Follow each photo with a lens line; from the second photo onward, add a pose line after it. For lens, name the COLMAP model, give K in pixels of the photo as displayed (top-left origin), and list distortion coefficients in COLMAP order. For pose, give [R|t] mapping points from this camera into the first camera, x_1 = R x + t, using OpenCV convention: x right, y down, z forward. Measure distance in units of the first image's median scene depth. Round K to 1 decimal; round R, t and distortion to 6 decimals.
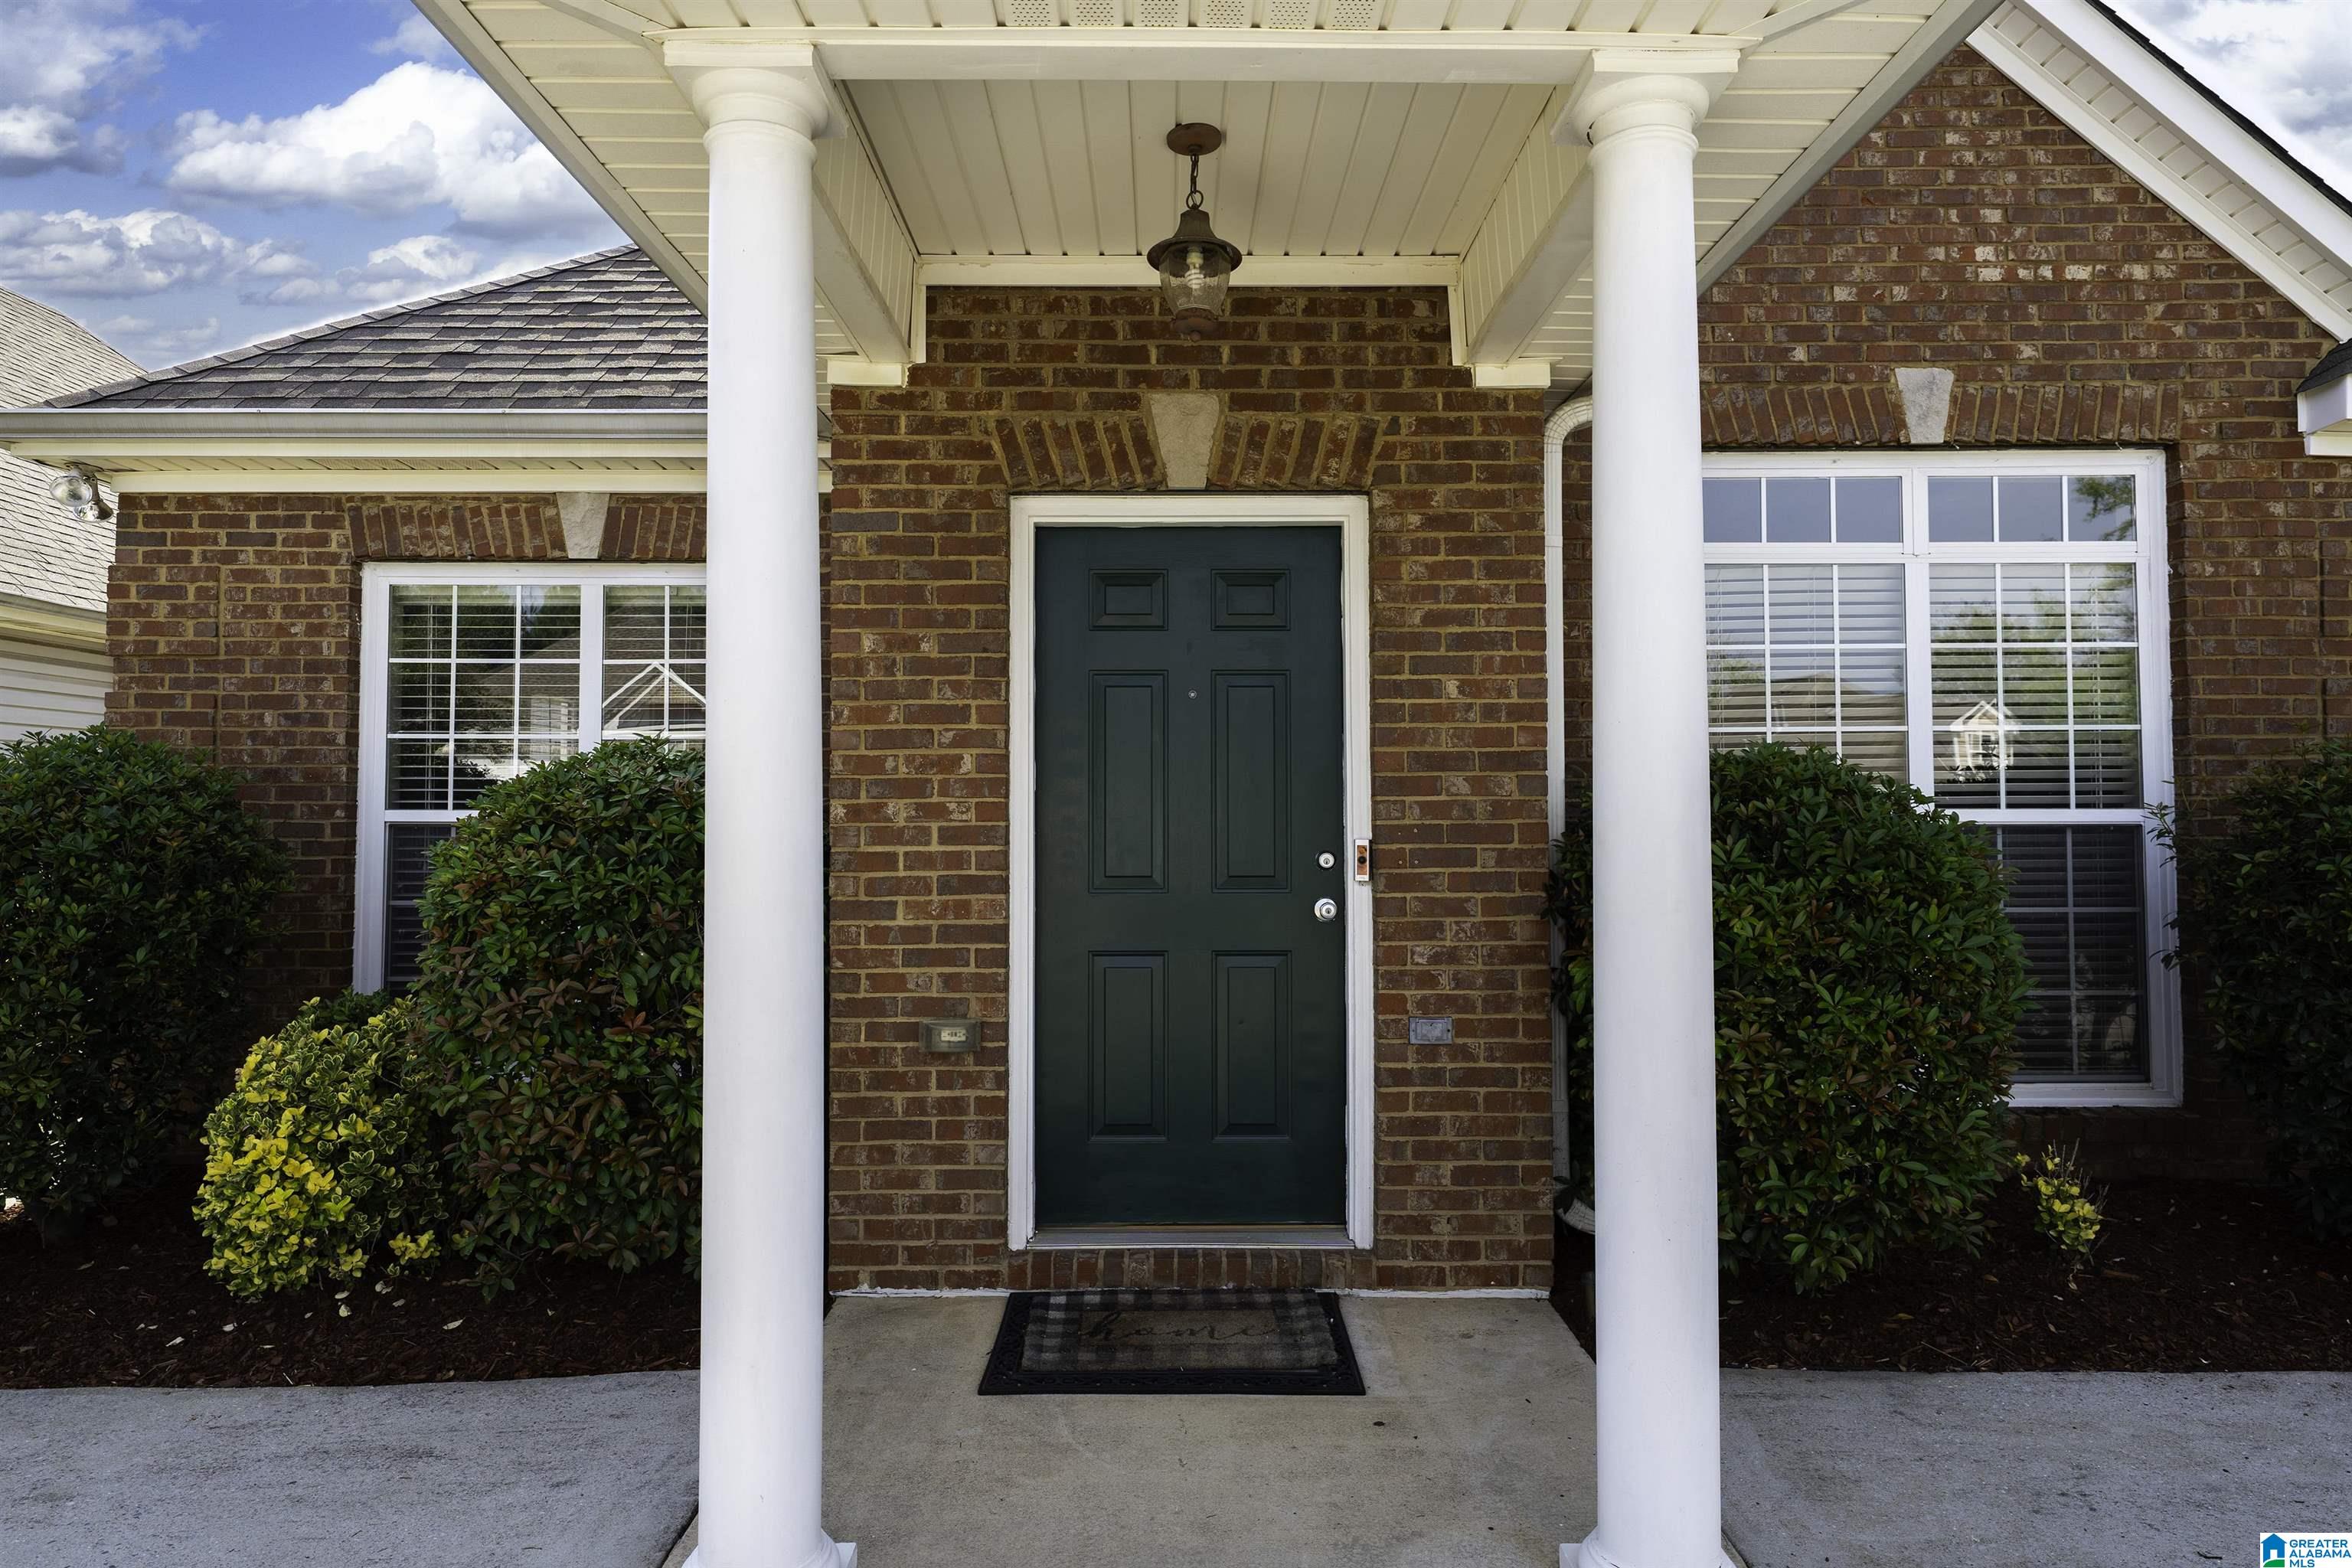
lens RADIAL K [[1160.5, 0, 1233.2], [0, 1160.5, 633.6], [0, 0, 1]] dist [0.001904, 0.000239]
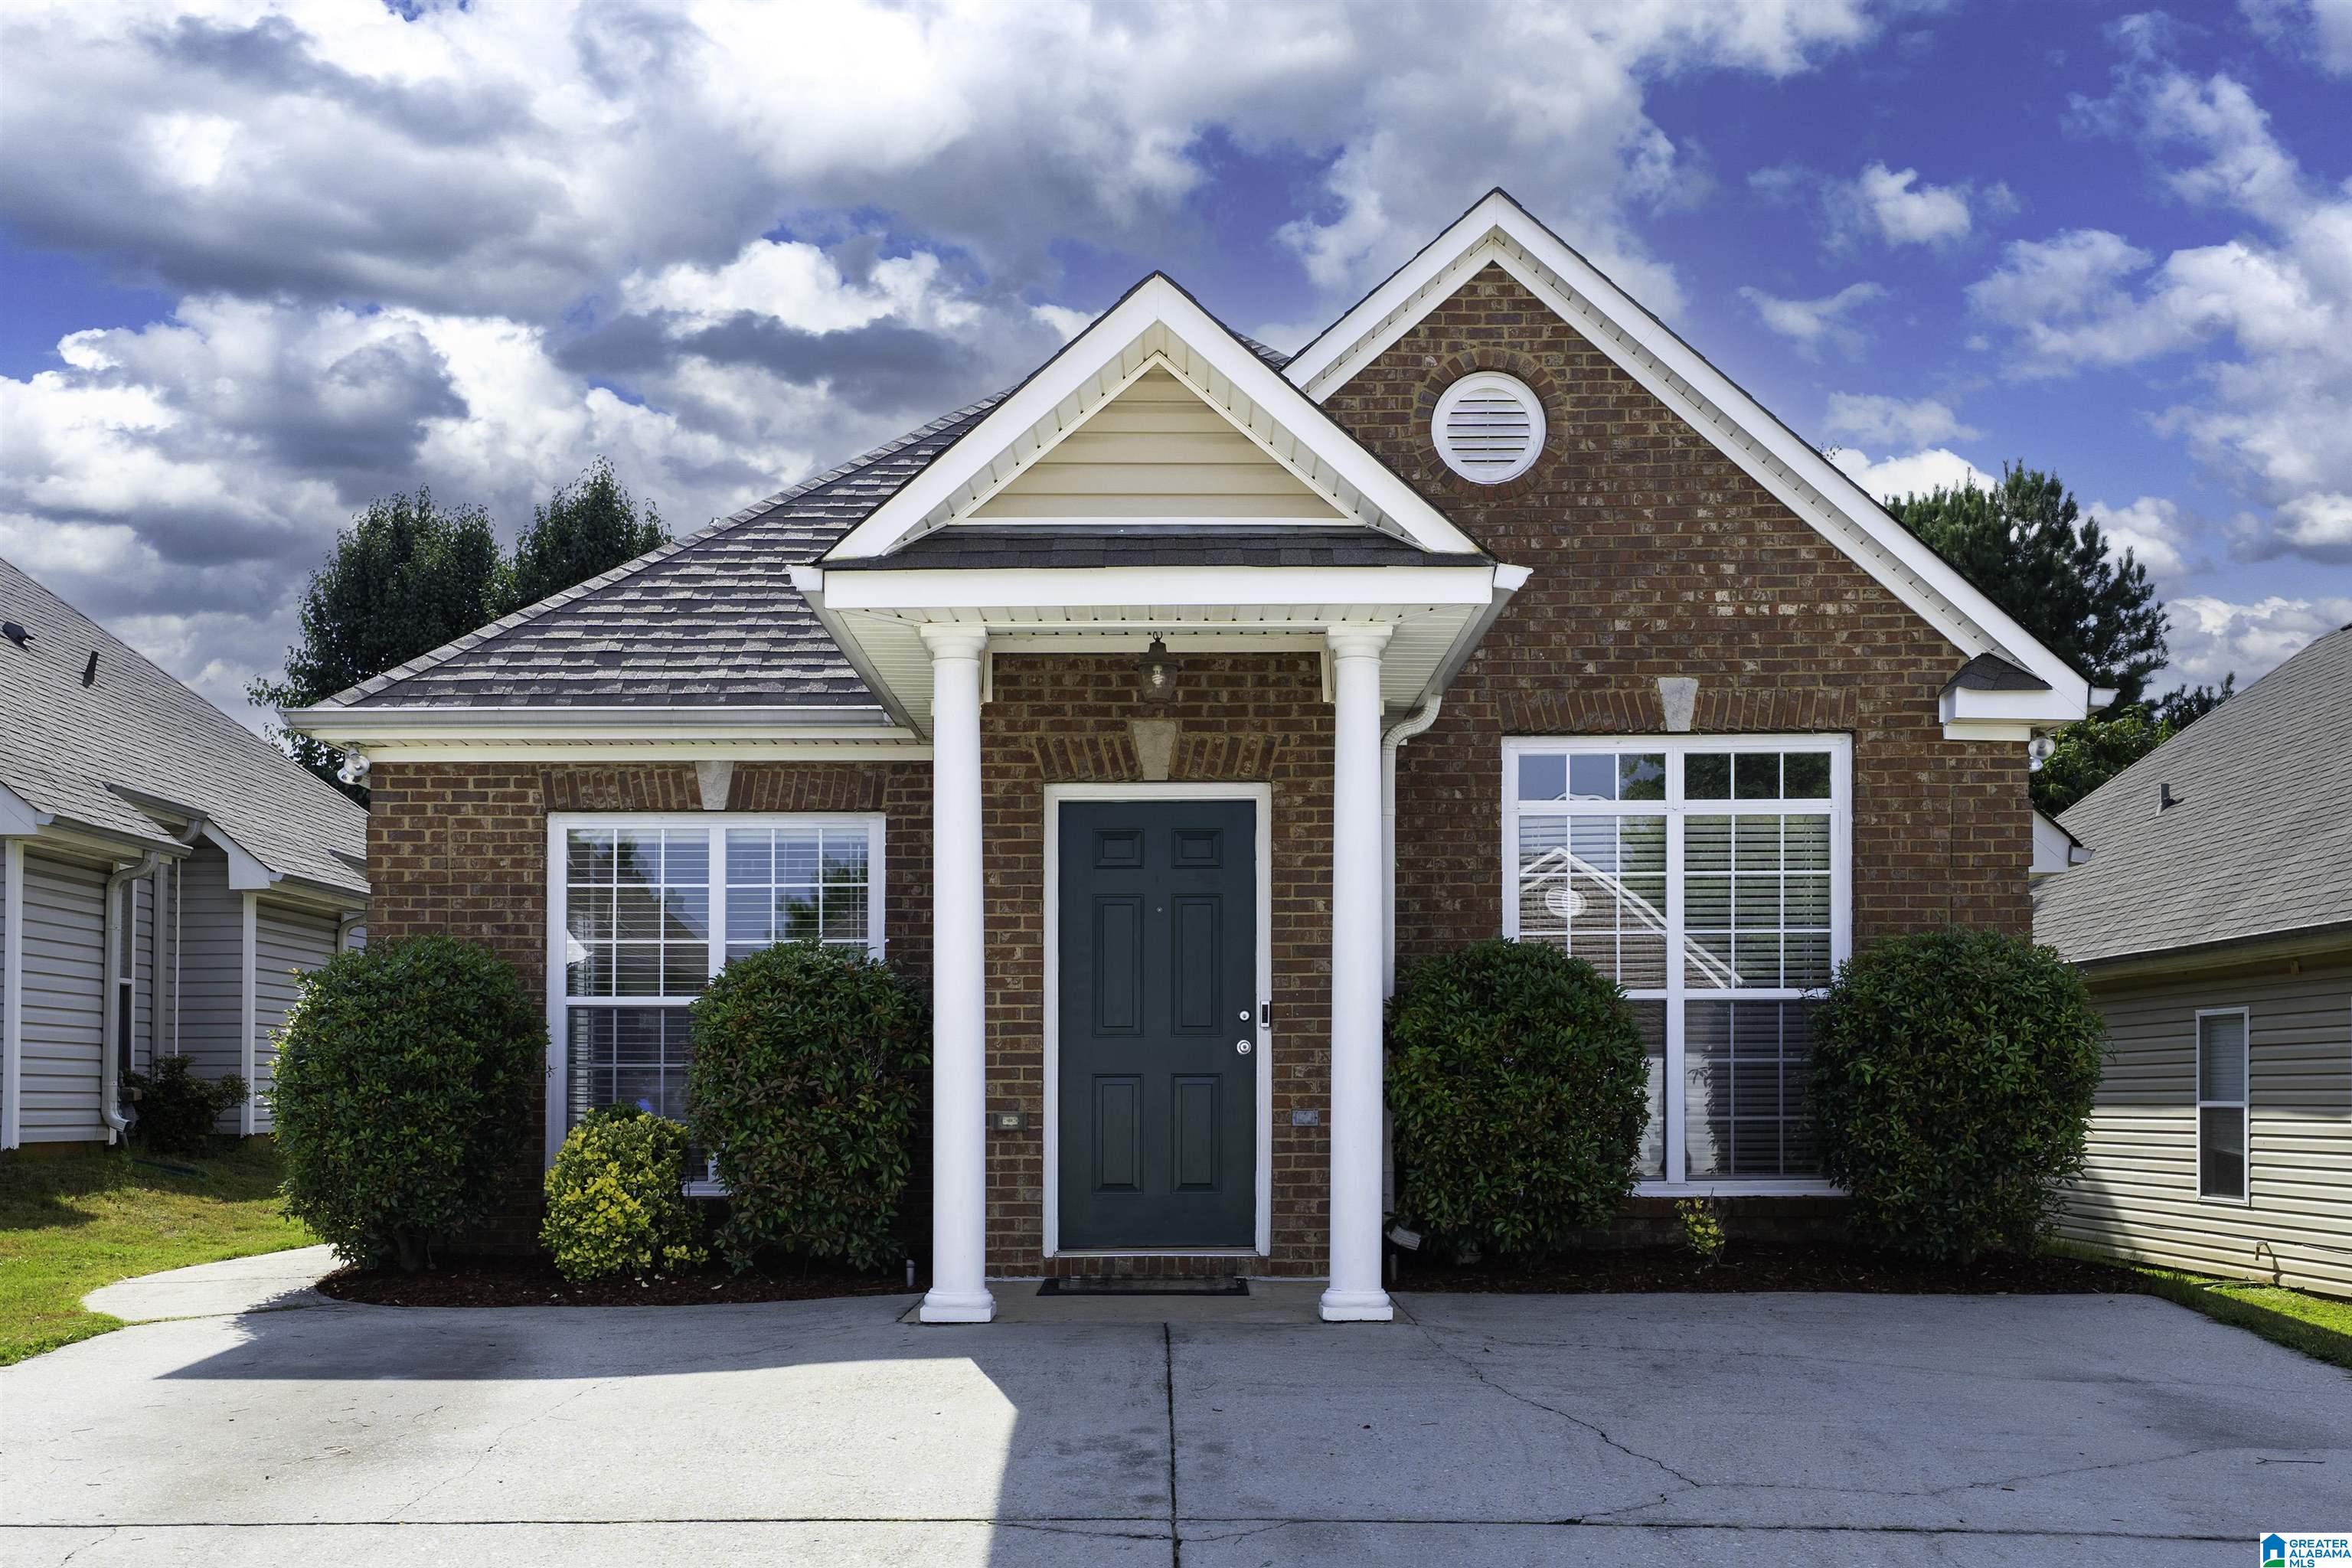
lens RADIAL K [[1640.5, 0, 1282.4], [0, 1640.5, 739.5], [0, 0, 1]] dist [0.001337, -0.000995]
pose [[0.999825, -0.000669, 0.018711, 0.074101], [0.001571, 0.998833, -0.048269, -0.057861], [-0.018657, 0.048290, 0.998659, -1.013245]]
